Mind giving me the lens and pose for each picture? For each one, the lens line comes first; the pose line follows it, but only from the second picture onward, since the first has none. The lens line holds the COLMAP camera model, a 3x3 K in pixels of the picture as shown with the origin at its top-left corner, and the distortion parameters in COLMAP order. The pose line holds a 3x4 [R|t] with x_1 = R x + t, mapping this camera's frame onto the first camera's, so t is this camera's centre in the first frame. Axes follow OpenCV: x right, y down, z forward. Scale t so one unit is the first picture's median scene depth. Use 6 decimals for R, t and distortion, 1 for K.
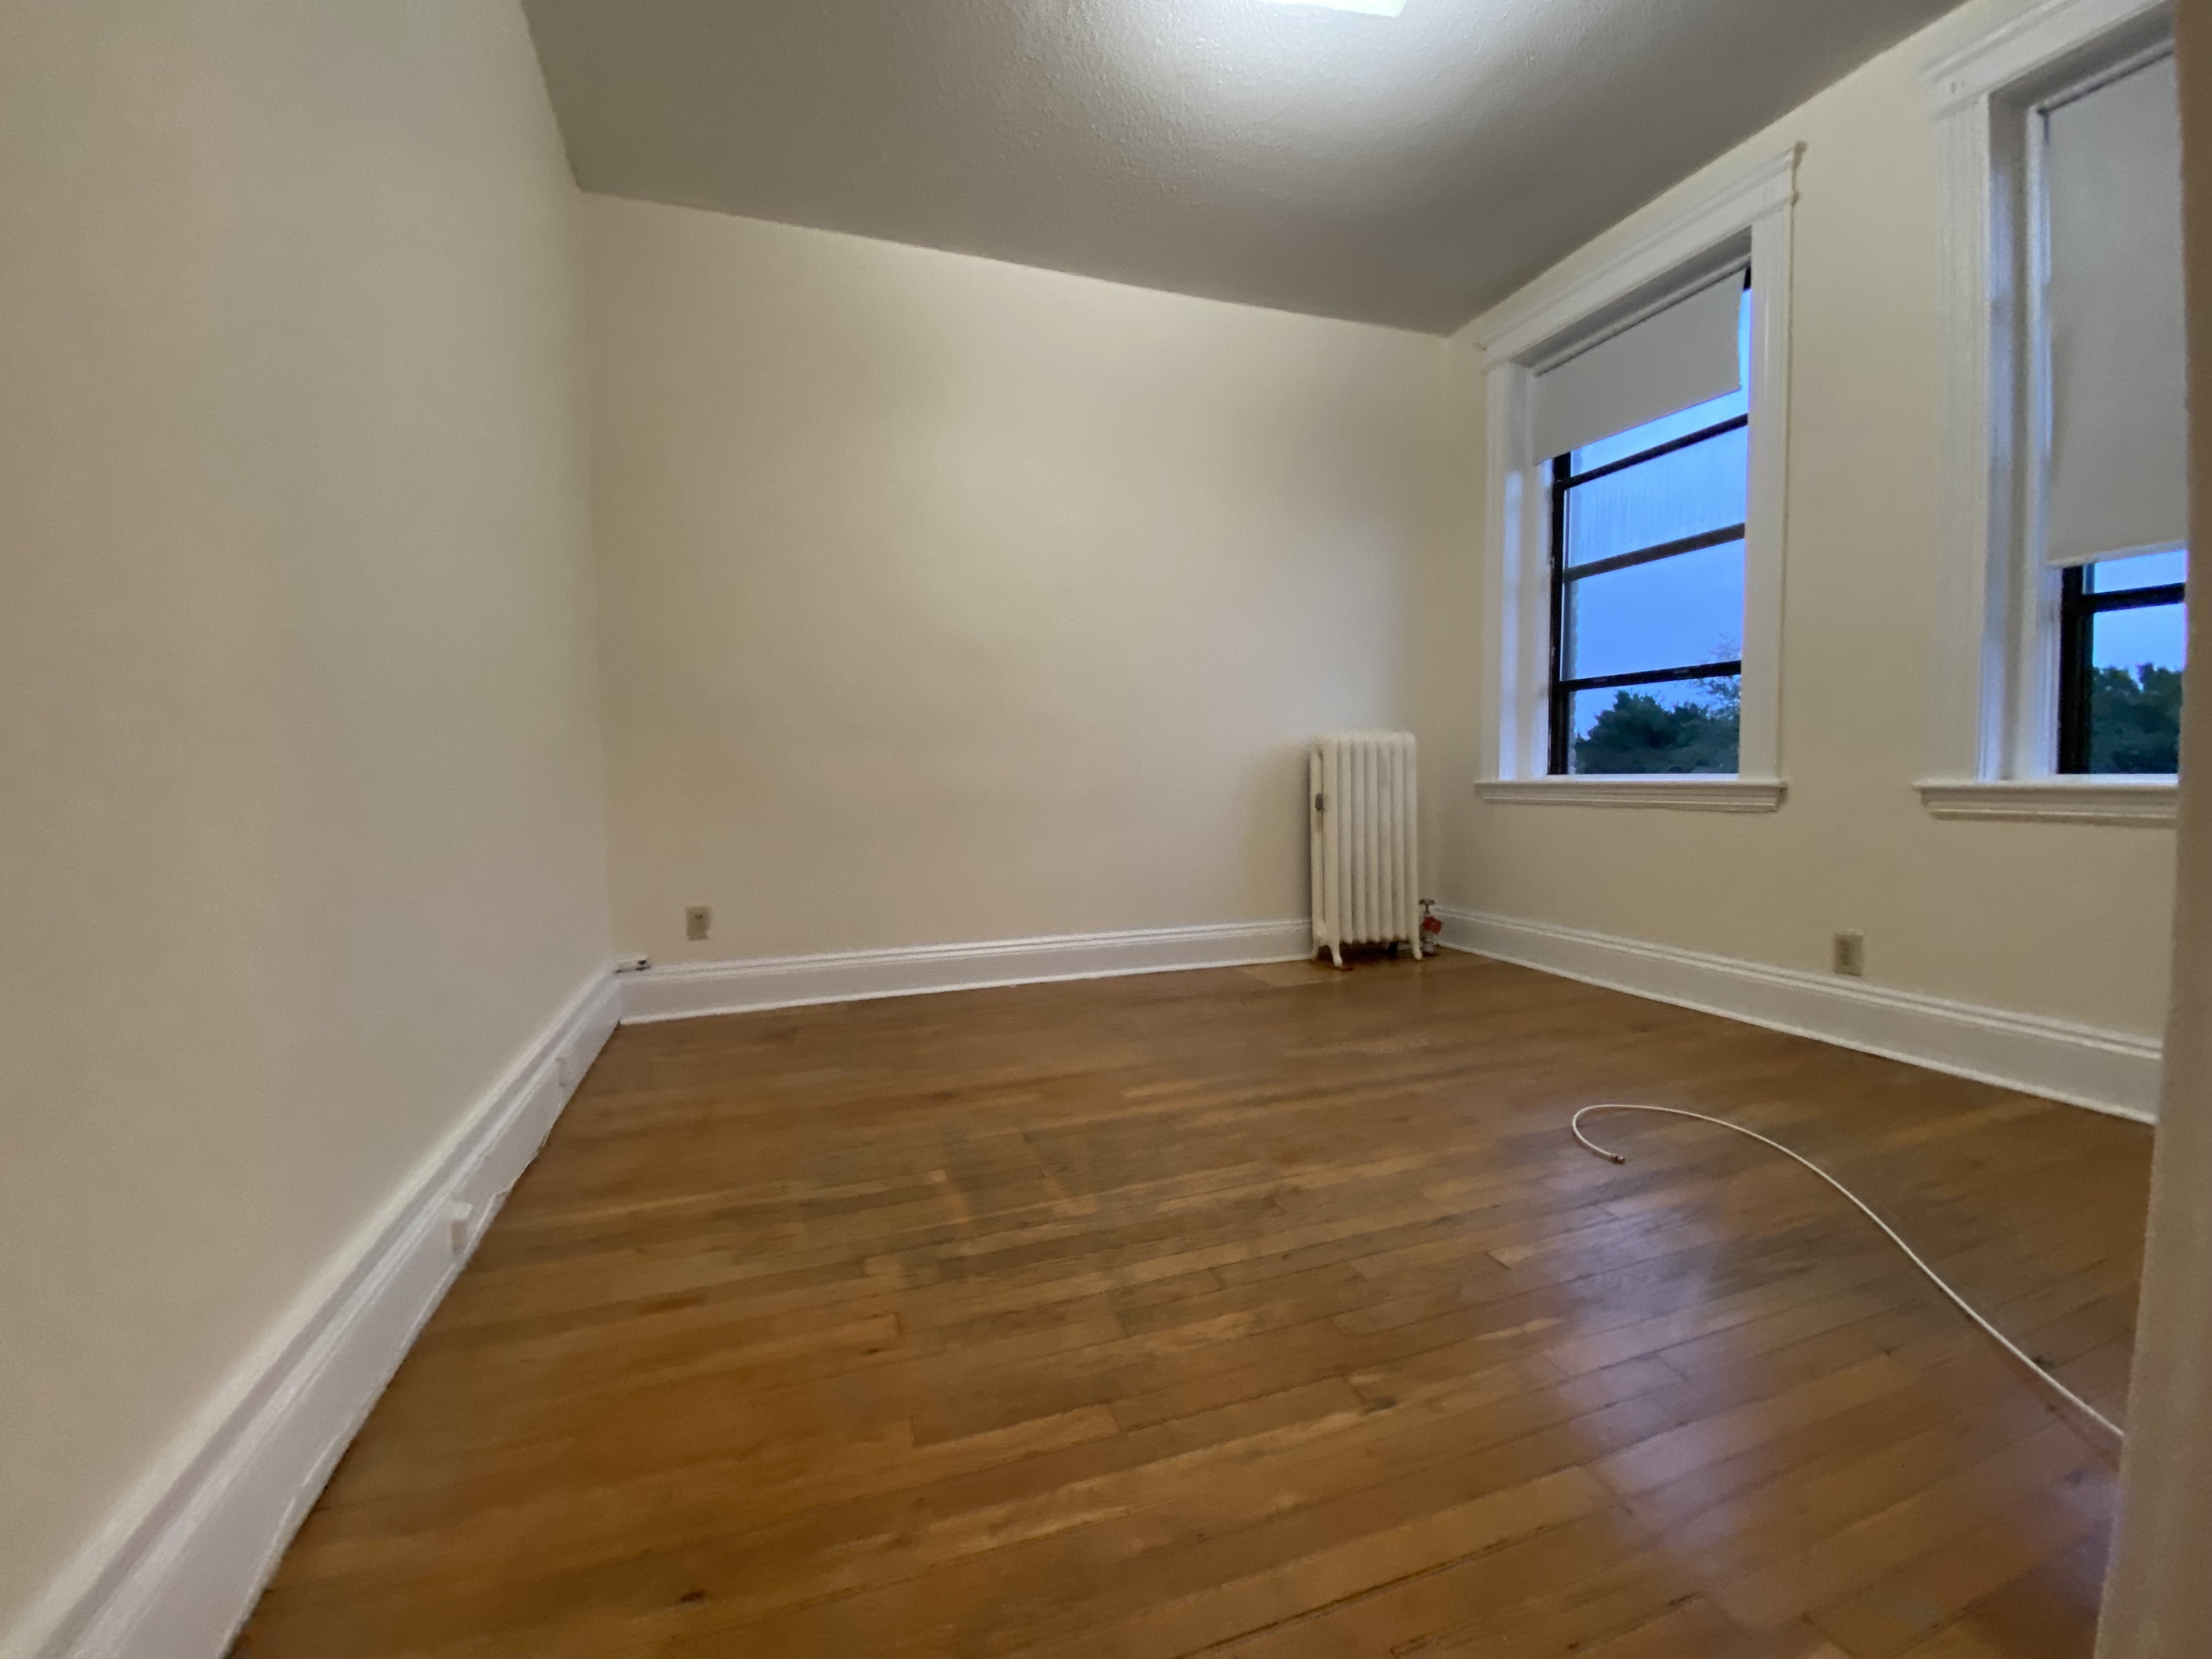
lens RADIAL K [[899.1, 0, 1102.5], [0, 899.1, 825.3], [0, 0, 1]] dist [0.020370, -0.020275]
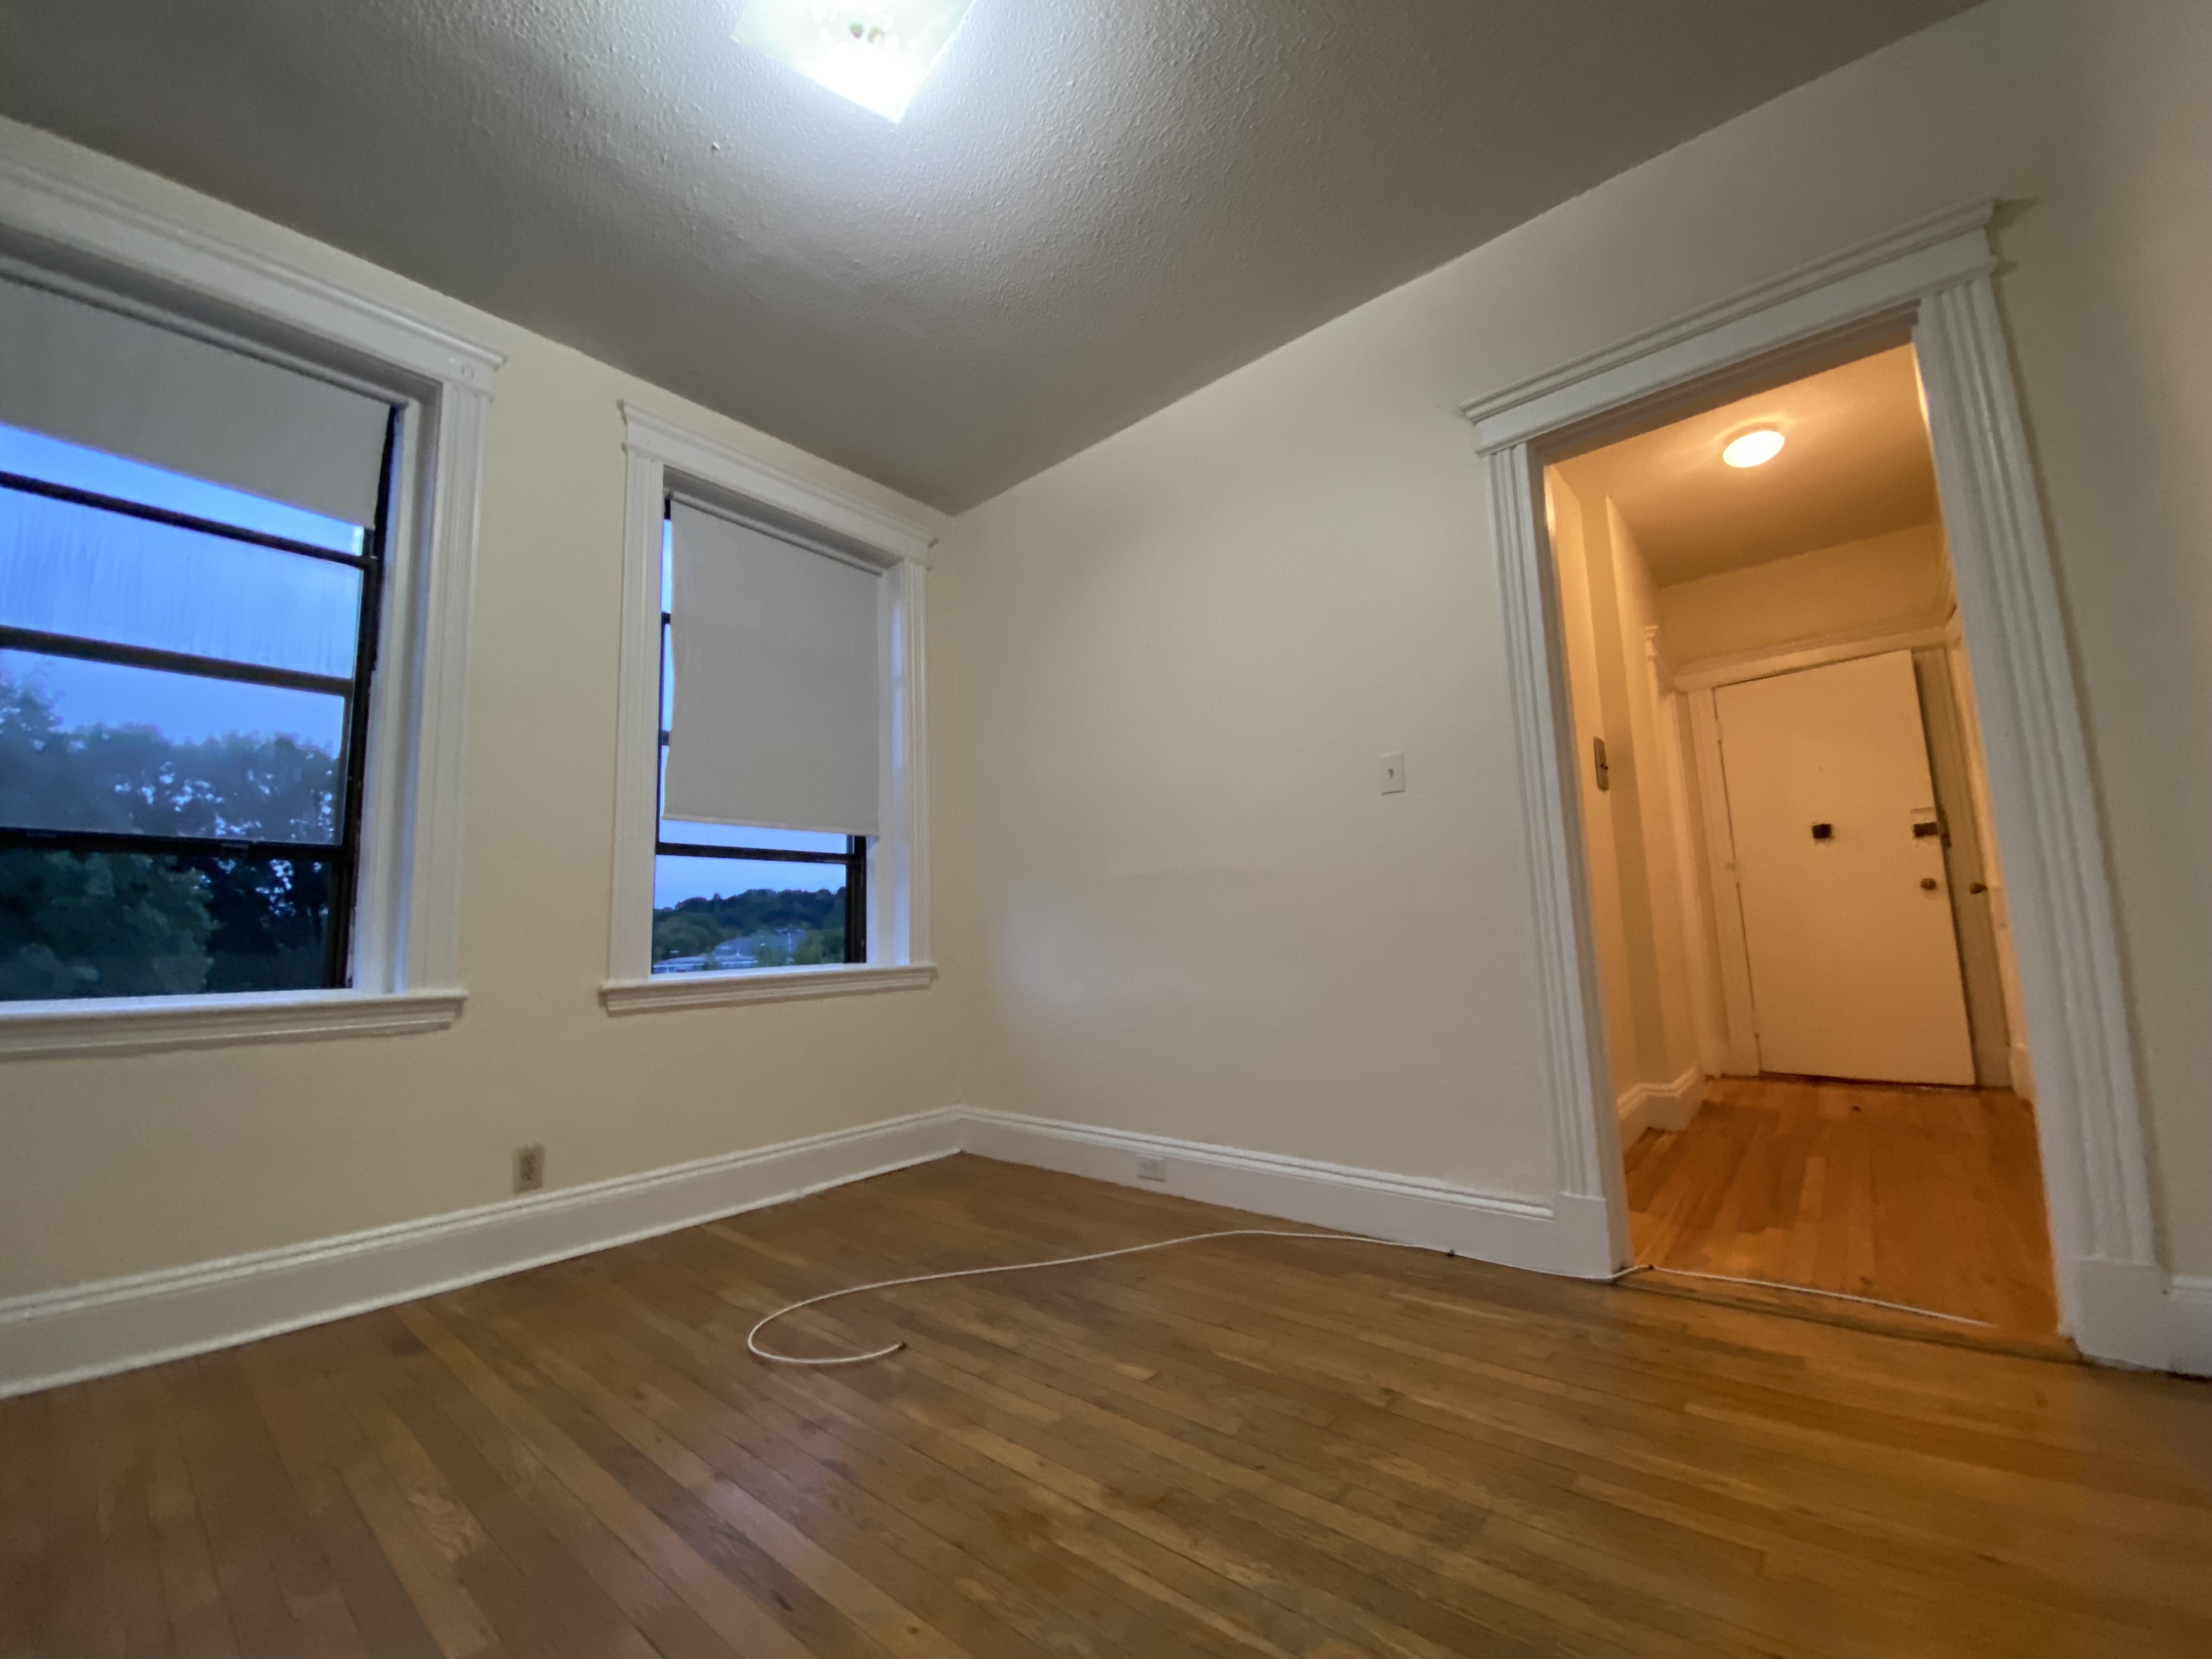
lens RADIAL K [[899.1, 0, 1102.5], [0, 899.1, 825.3], [0, 0, 1]] dist [0.020370, -0.020275]
pose [[-0.511085, 0.141139, 0.847863, -0.422864], [0.089210, 0.989809, -0.110993, -0.068313], [-0.854888, 0.018911, -0.518468, 1.120399]]
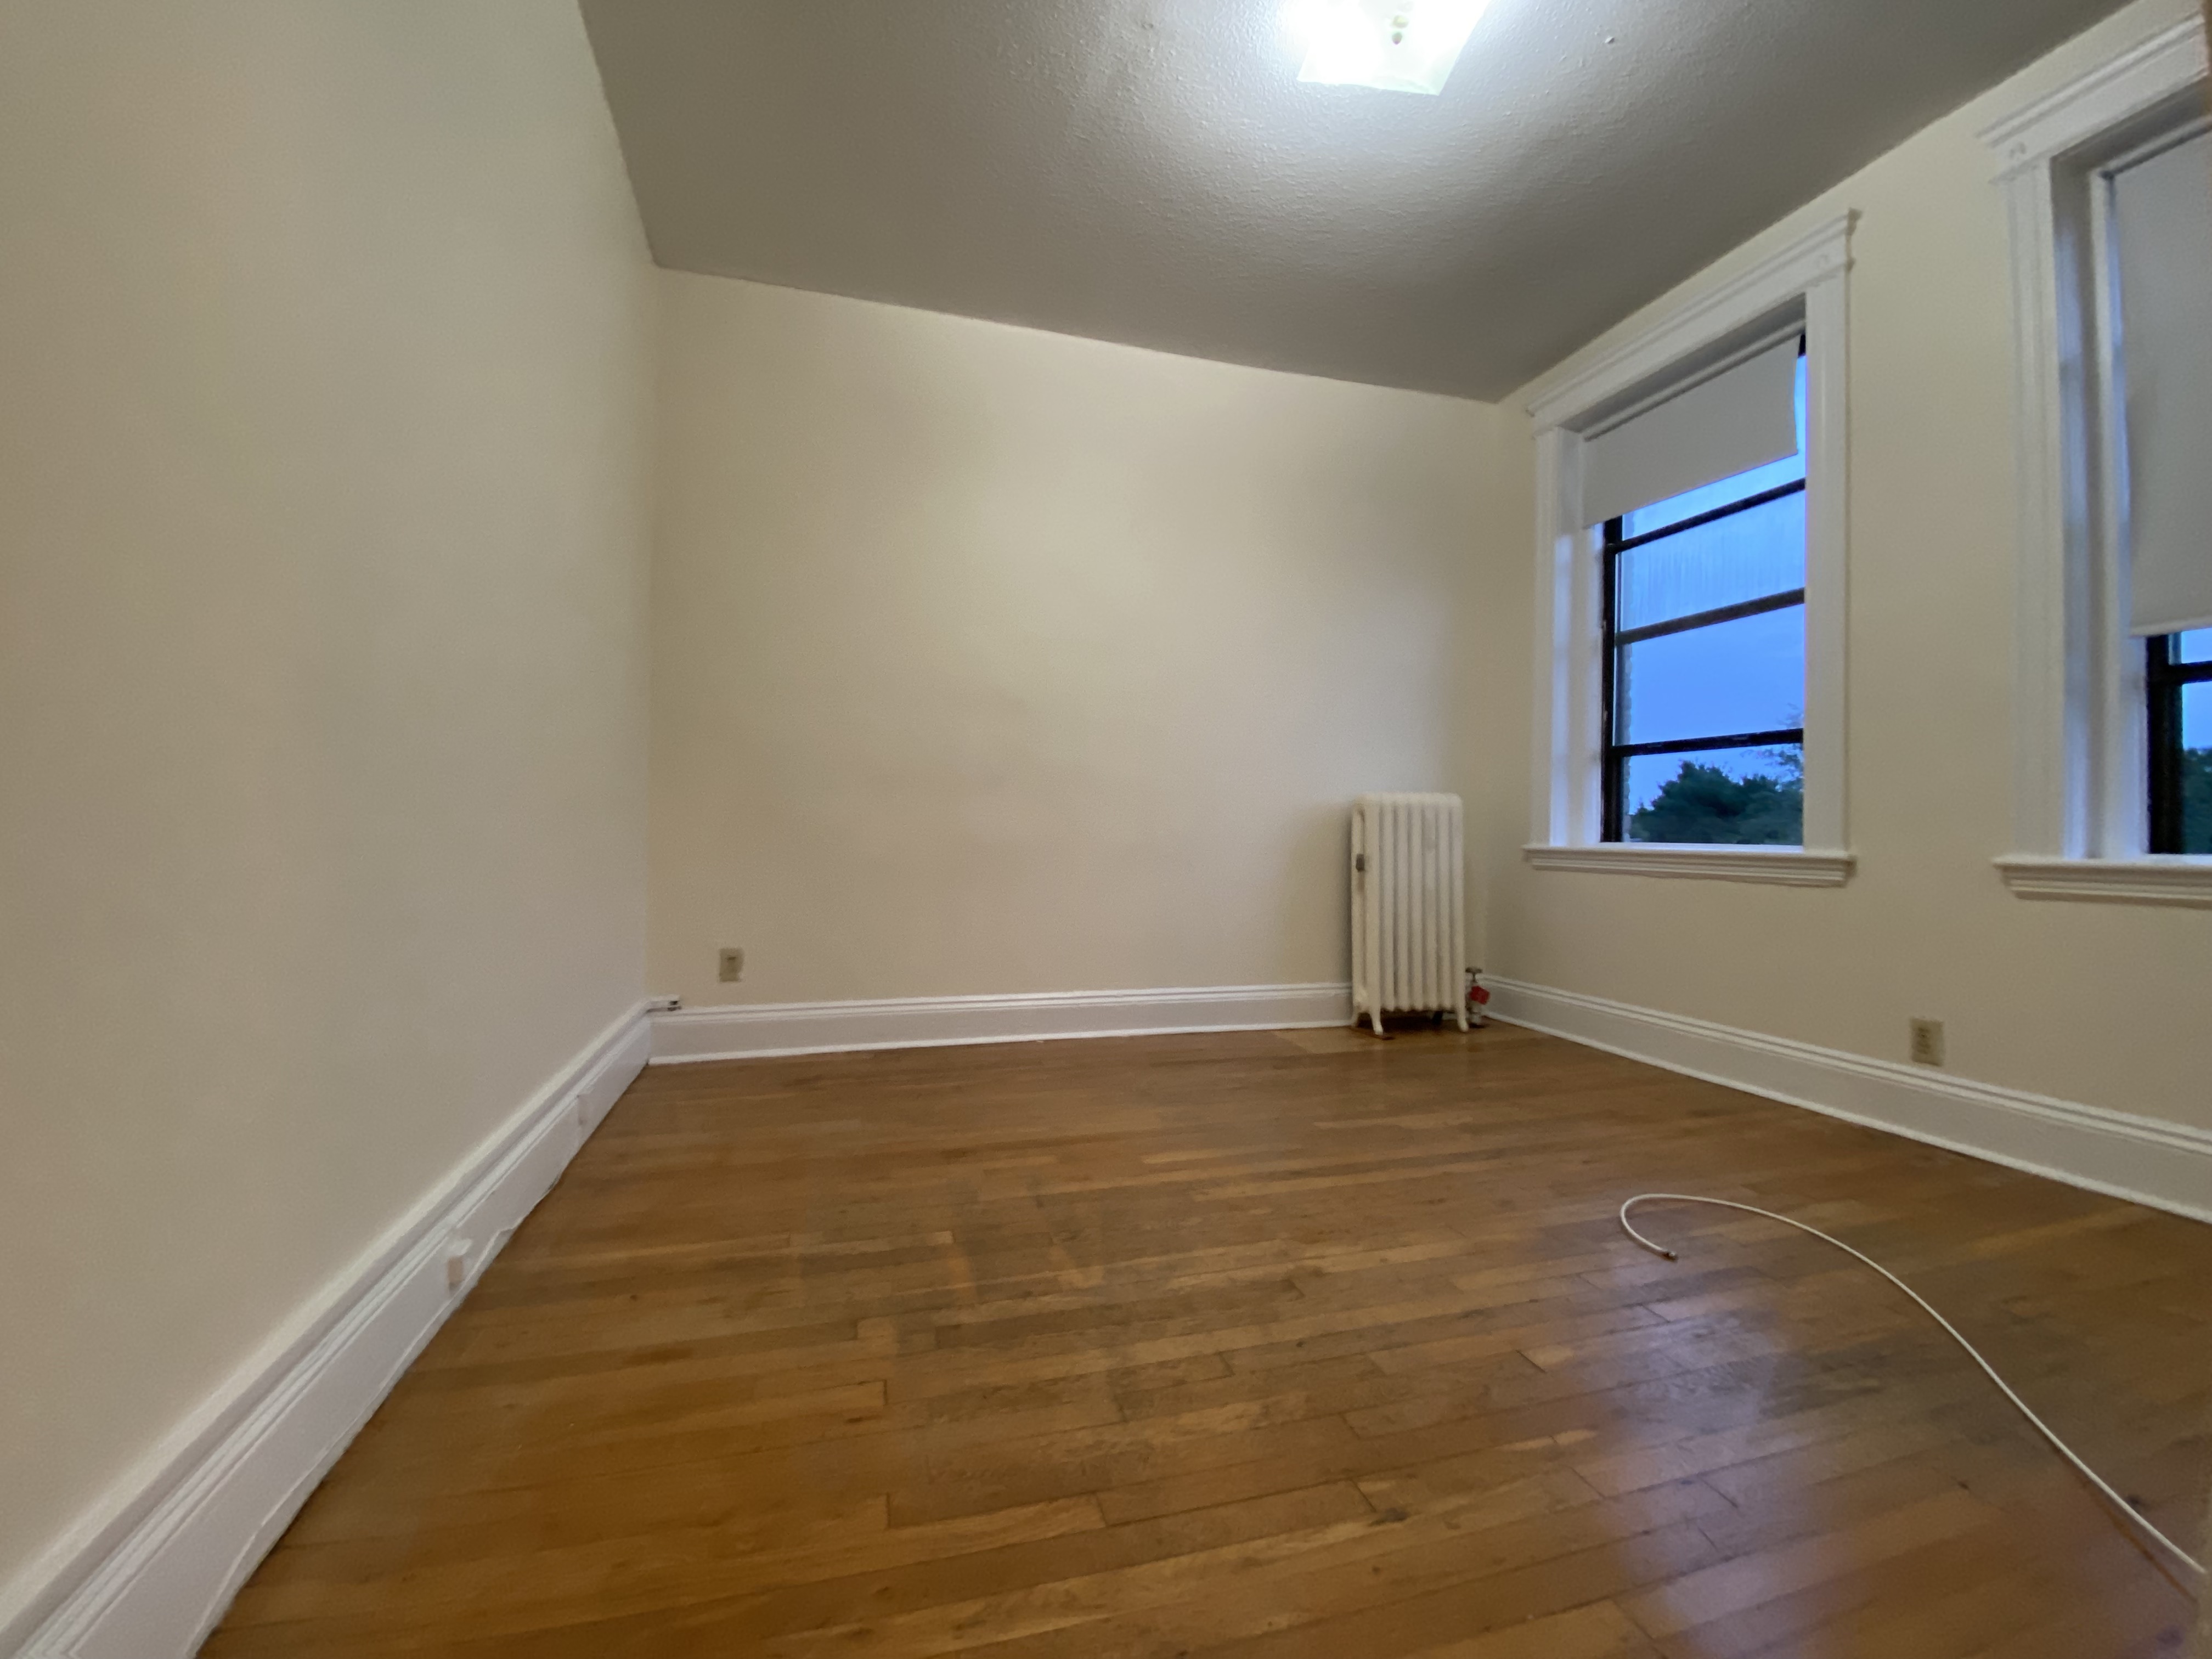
lens RADIAL K [[899.1, 0, 1101.7], [0, 899.1, 823.1], [0, 0, 1]] dist [0.018874, -0.019691]
pose [[0.998078, 0.026460, -0.056043, 0.024583], [-0.030070, 0.997459, -0.064579, 0.003843], [0.054192, 0.066140, 0.996338, 0.014098]]
